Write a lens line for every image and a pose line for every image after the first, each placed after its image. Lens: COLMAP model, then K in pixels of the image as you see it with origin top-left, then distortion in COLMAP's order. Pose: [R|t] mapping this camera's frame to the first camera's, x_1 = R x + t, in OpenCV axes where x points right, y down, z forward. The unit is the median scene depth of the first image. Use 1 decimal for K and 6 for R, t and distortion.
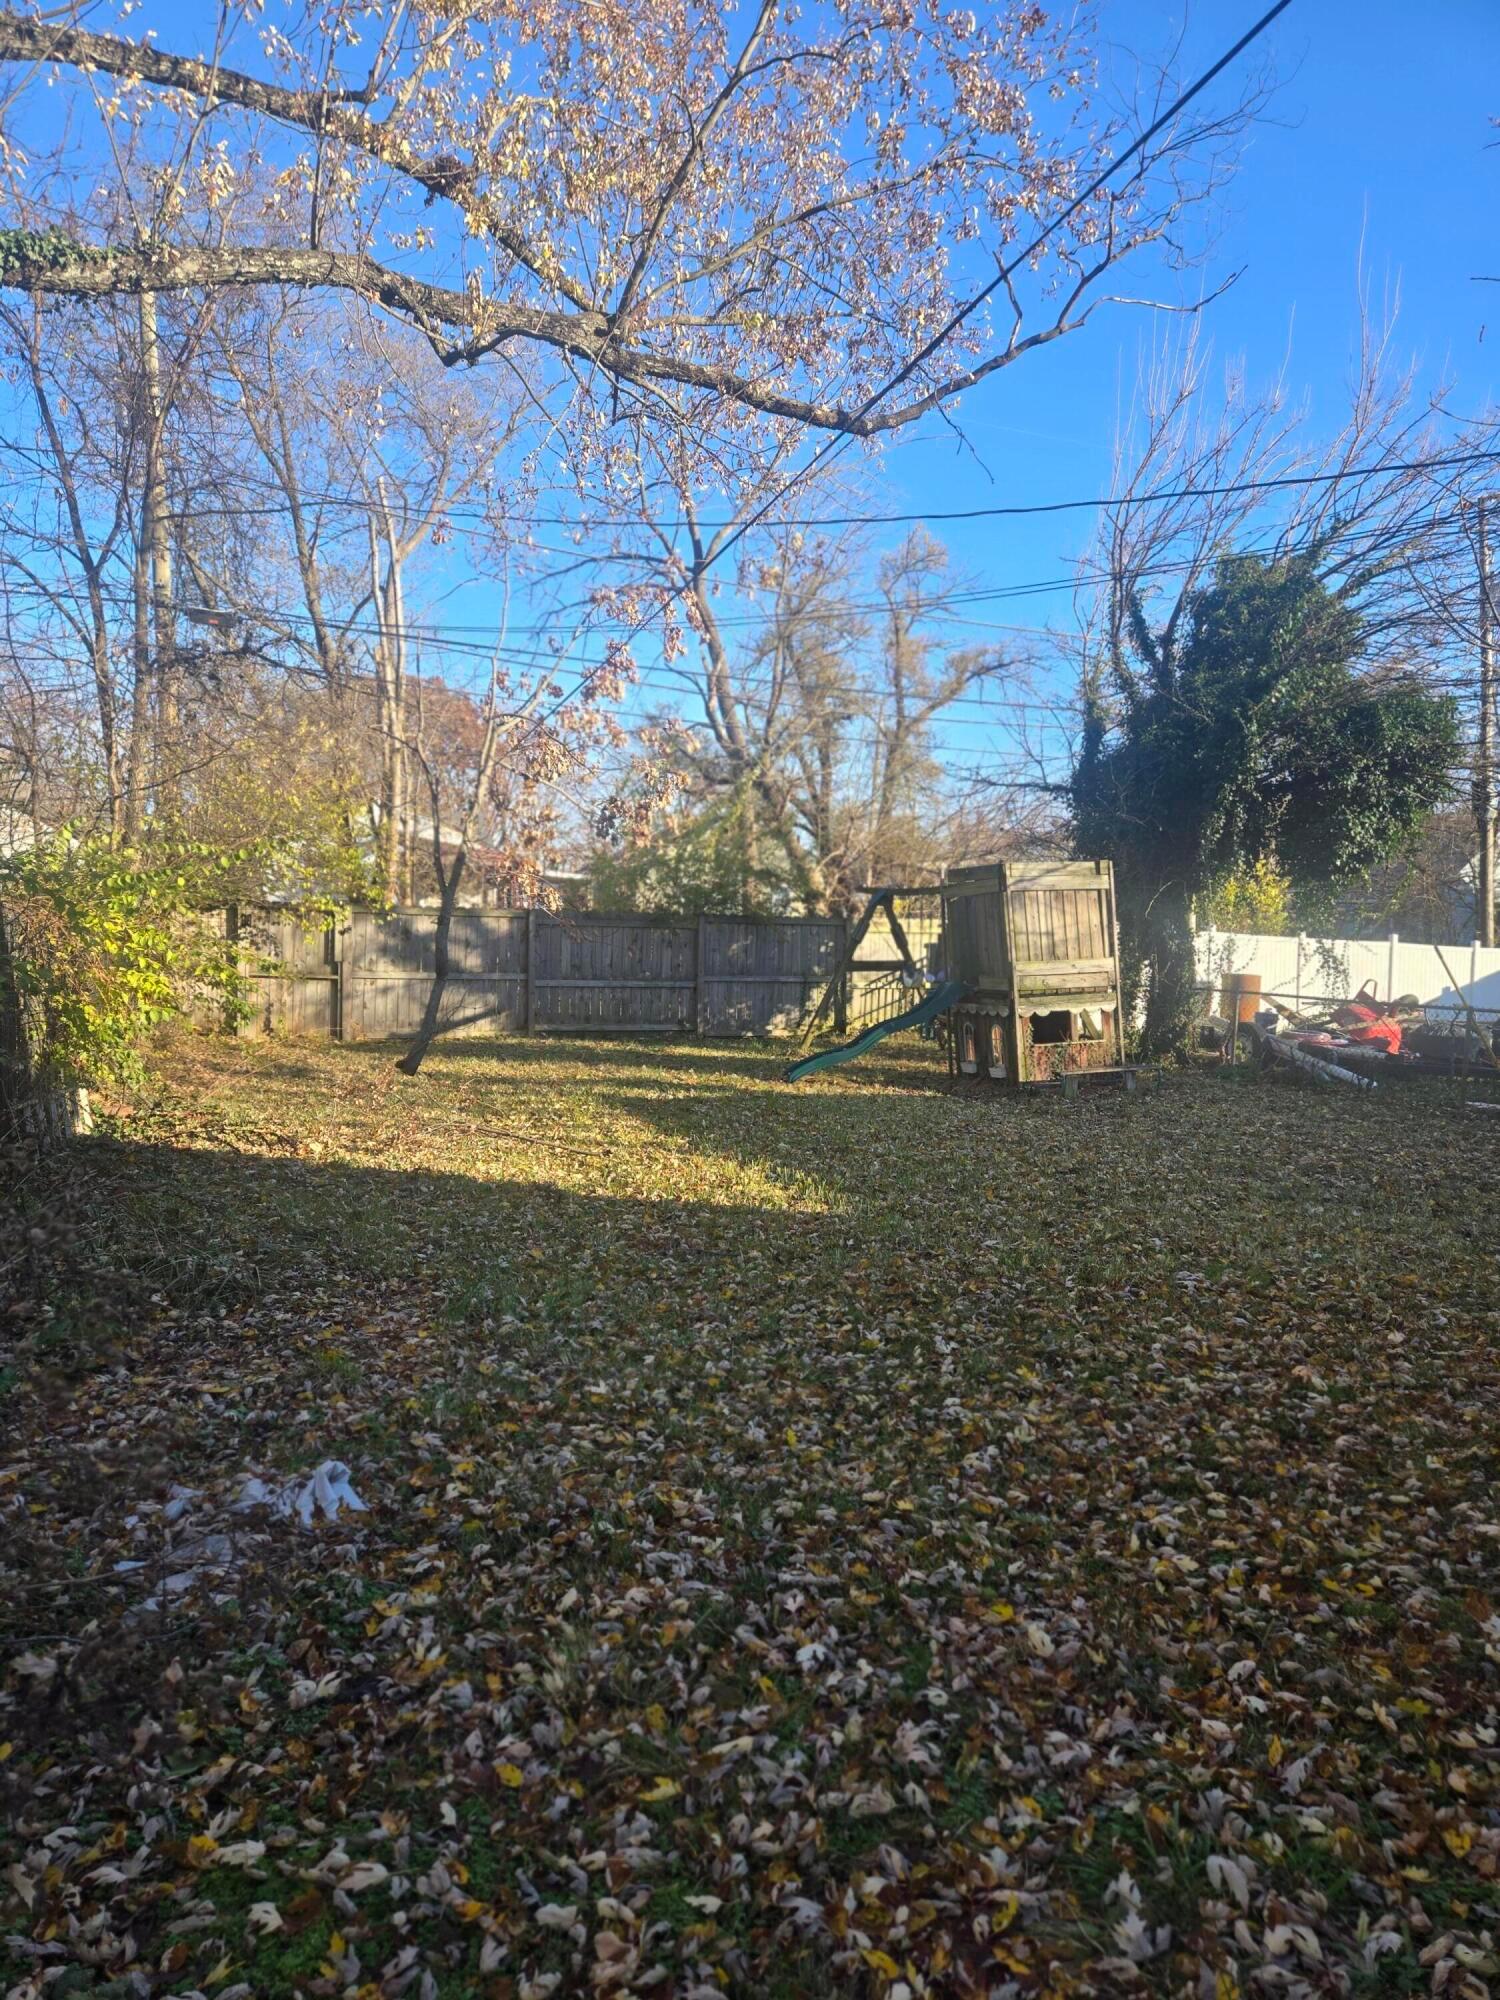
lens RADIAL K [[1317.8, 0, 750.0], [0, 1317.8, 1000.0], [0, 0, 1]] dist [0.084751, -0.068490]
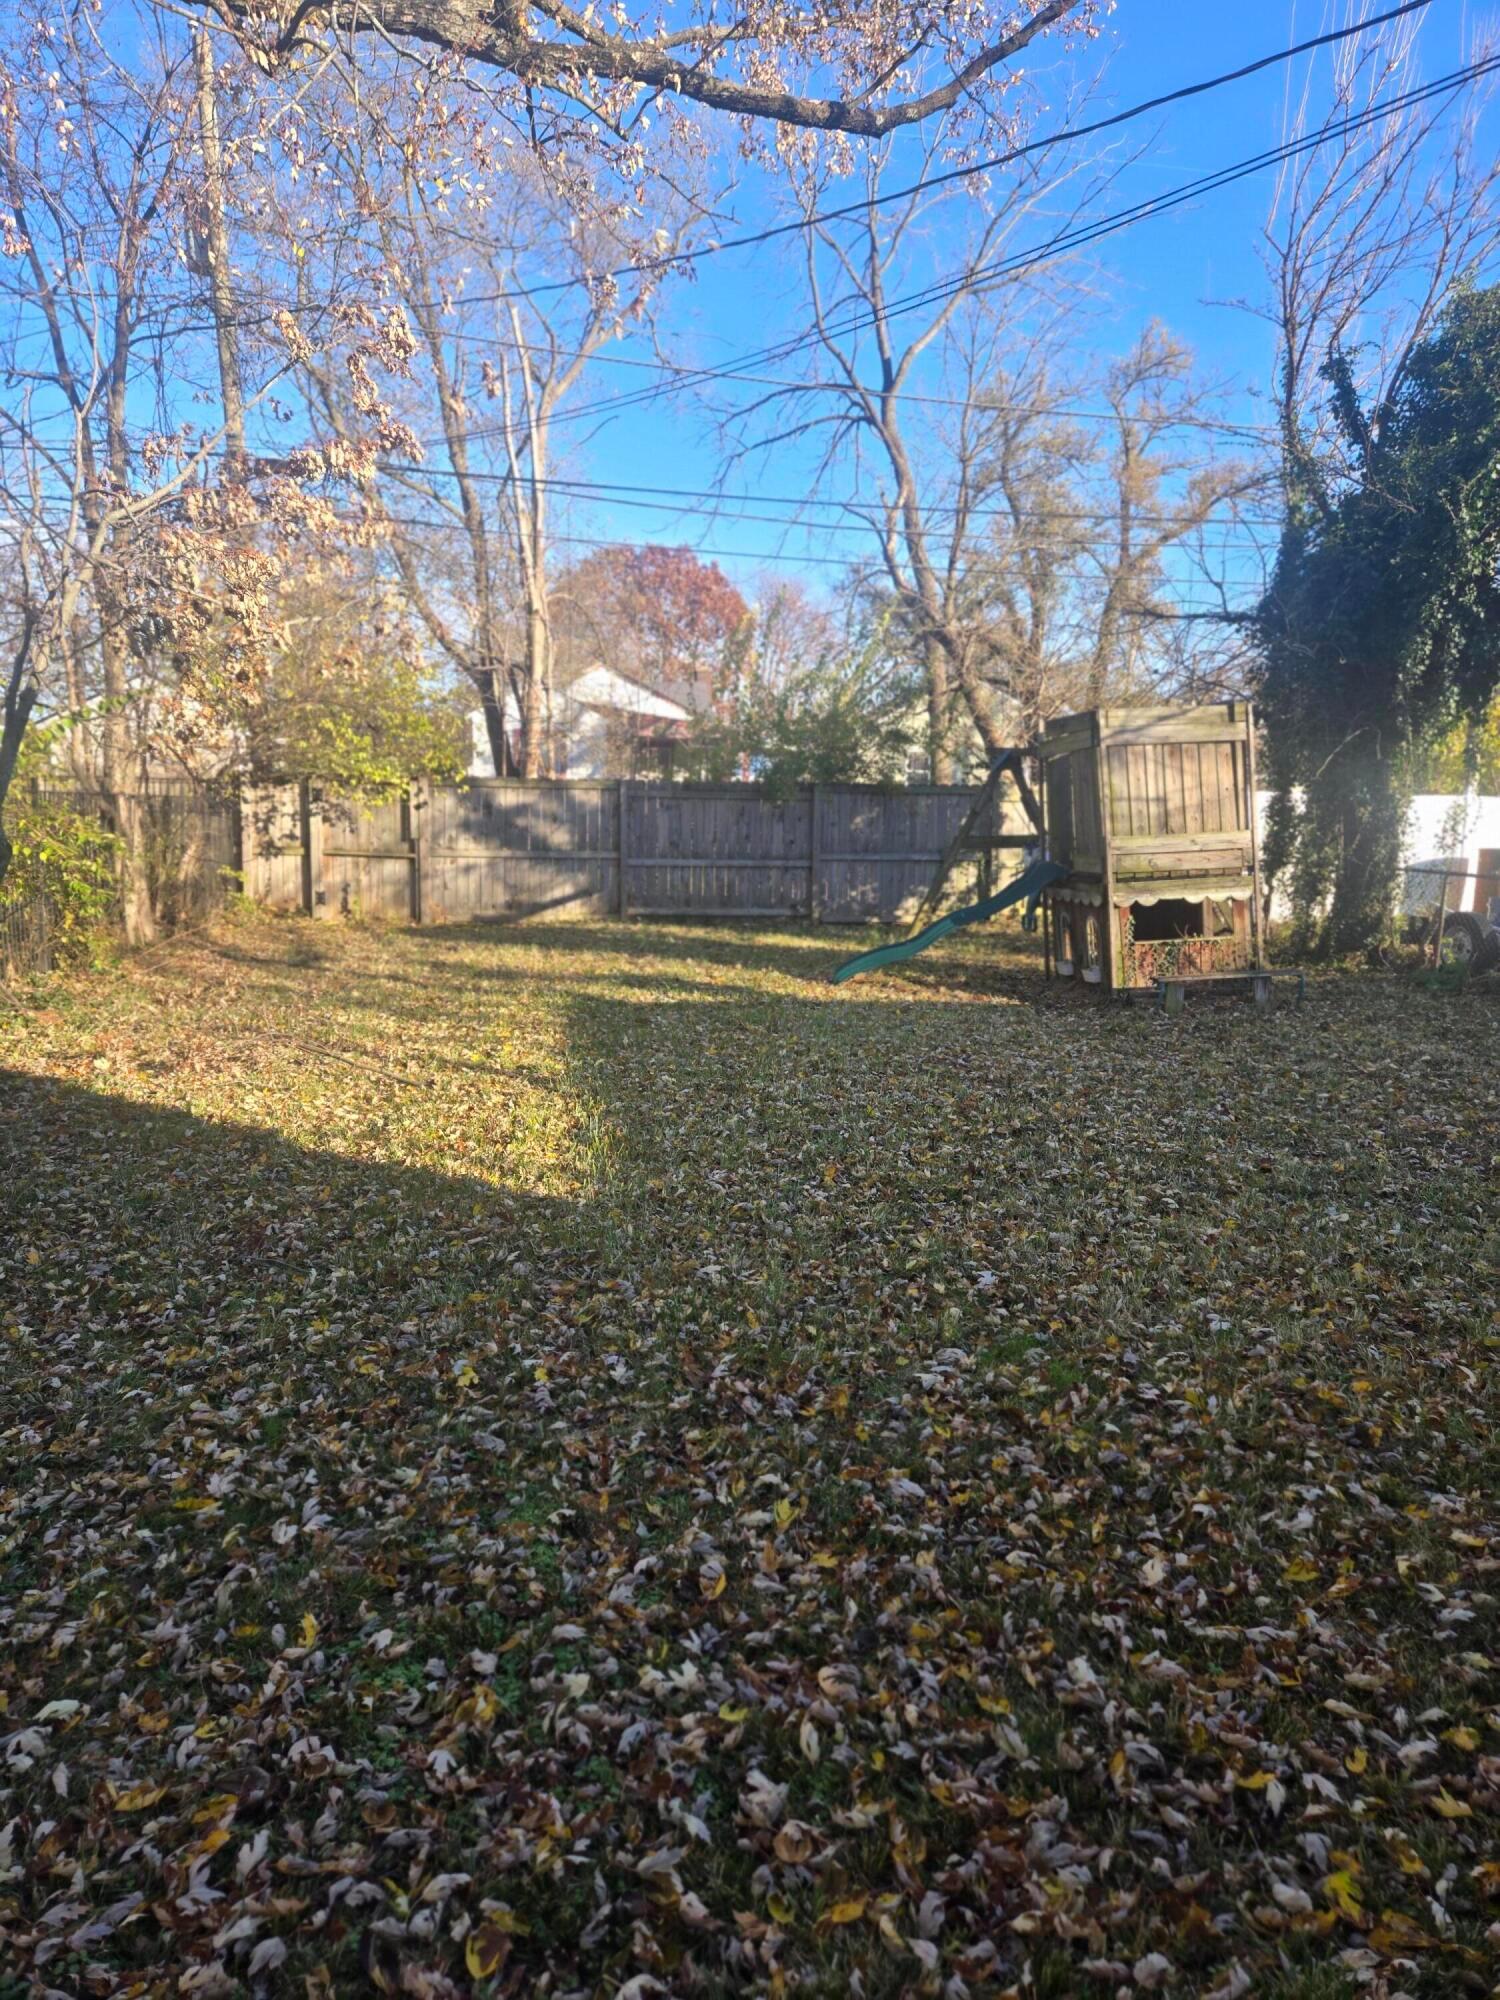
lens RADIAL K [[1326.5, 0, 749.3], [0, 1326.5, 981.2], [0, 0, 1]] dist [0.037104, -0.002075]
pose [[0.976000, 0.020297, -0.216822, 0.125828], [-0.003044, 0.996821, 0.079612, -0.004074], [0.217749, -0.077041, 0.972960, 0.135708]]
